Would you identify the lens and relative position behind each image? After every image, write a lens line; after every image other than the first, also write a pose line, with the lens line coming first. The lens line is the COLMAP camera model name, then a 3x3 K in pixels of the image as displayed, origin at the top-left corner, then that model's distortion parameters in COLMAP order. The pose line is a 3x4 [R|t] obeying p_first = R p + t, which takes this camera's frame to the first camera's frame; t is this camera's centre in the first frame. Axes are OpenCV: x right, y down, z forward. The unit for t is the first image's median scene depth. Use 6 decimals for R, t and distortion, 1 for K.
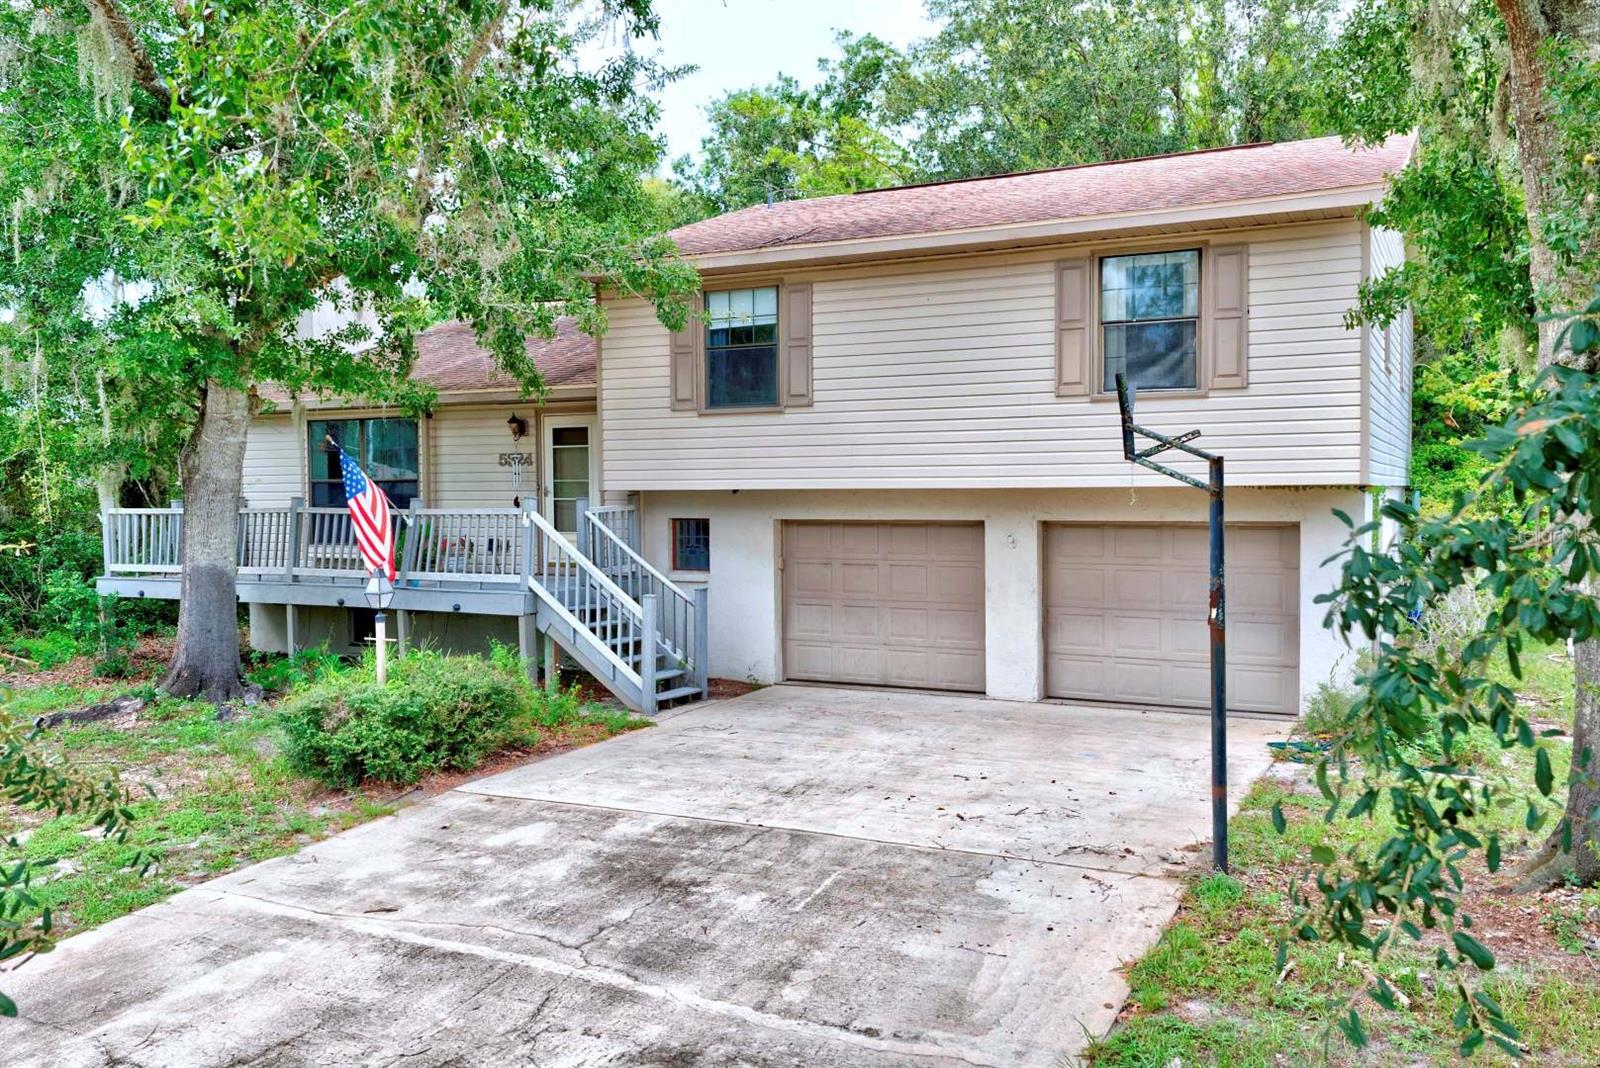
lens RADIAL K [[1285.5, 0, 802.0], [0, 1285.5, 512.1], [0, 0, 1]] dist [0.041881, -0.045261]
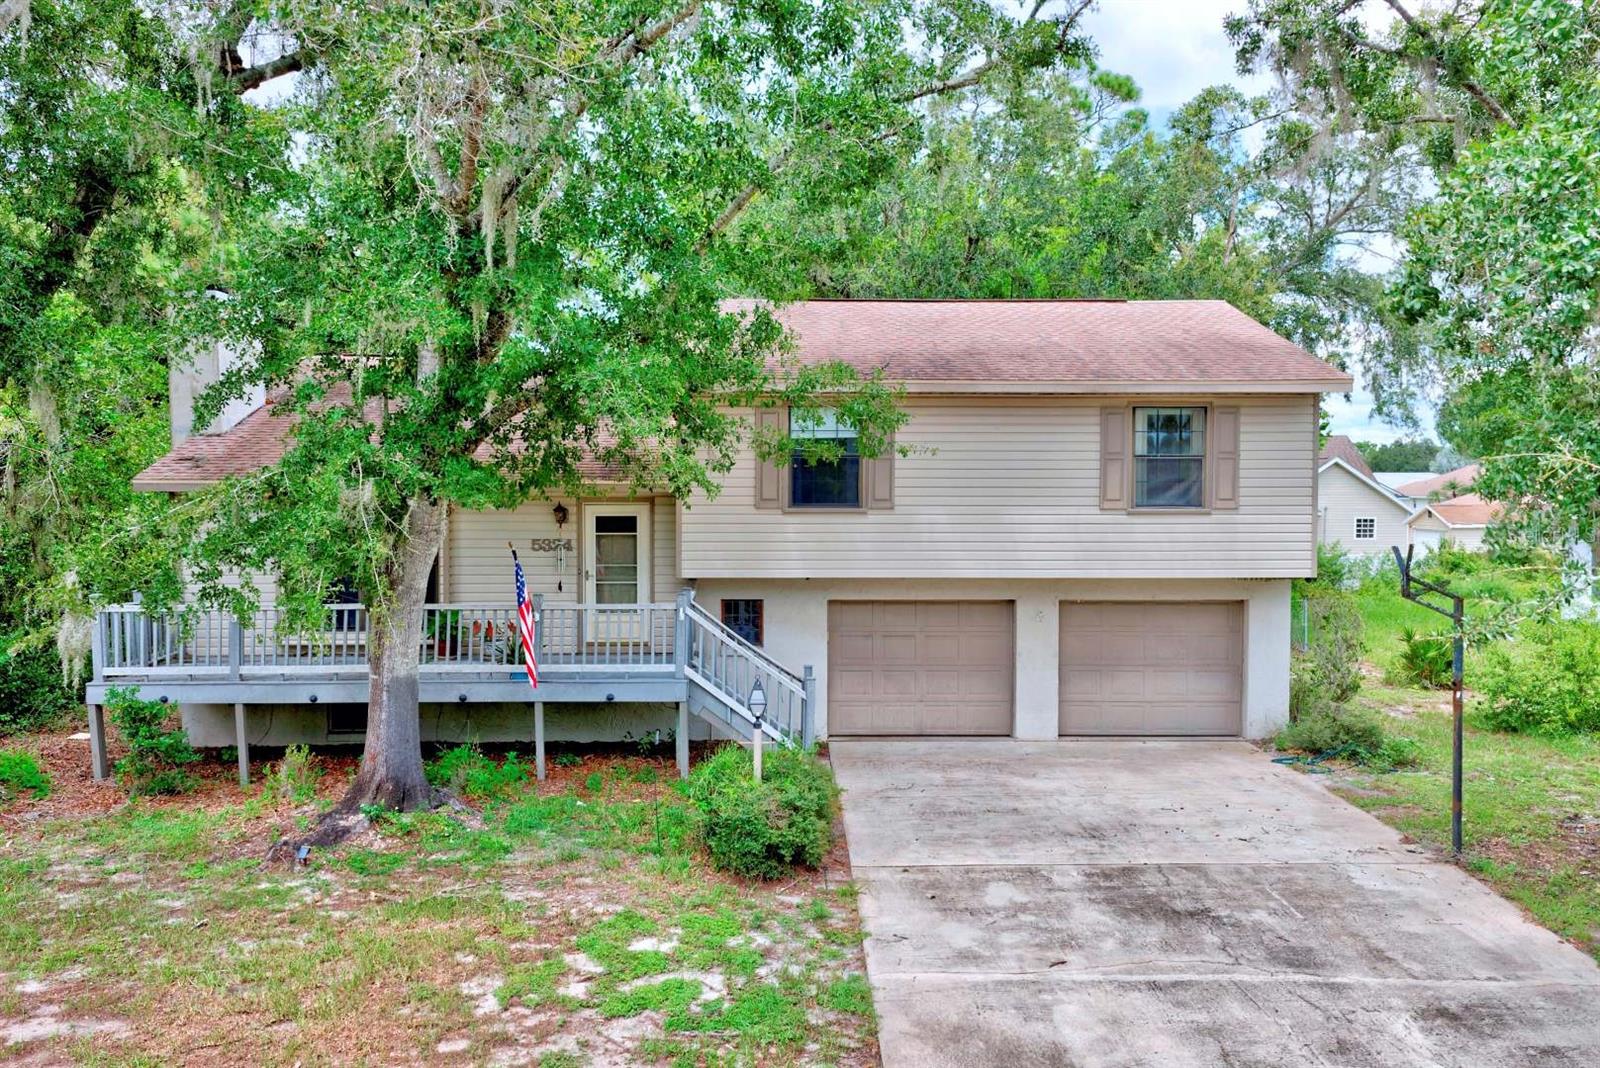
lens RADIAL K [[1285.5, 0, 808.0], [0, 1285.5, 517.1], [0, 0, 1]] dist [0.041881, -0.045261]
pose [[0.883568, -0.005637, 0.468270, -0.624017], [0.001307, 0.999953, 0.009573, -0.086405], [-0.468302, -0.007846, 0.883534, -0.023524]]
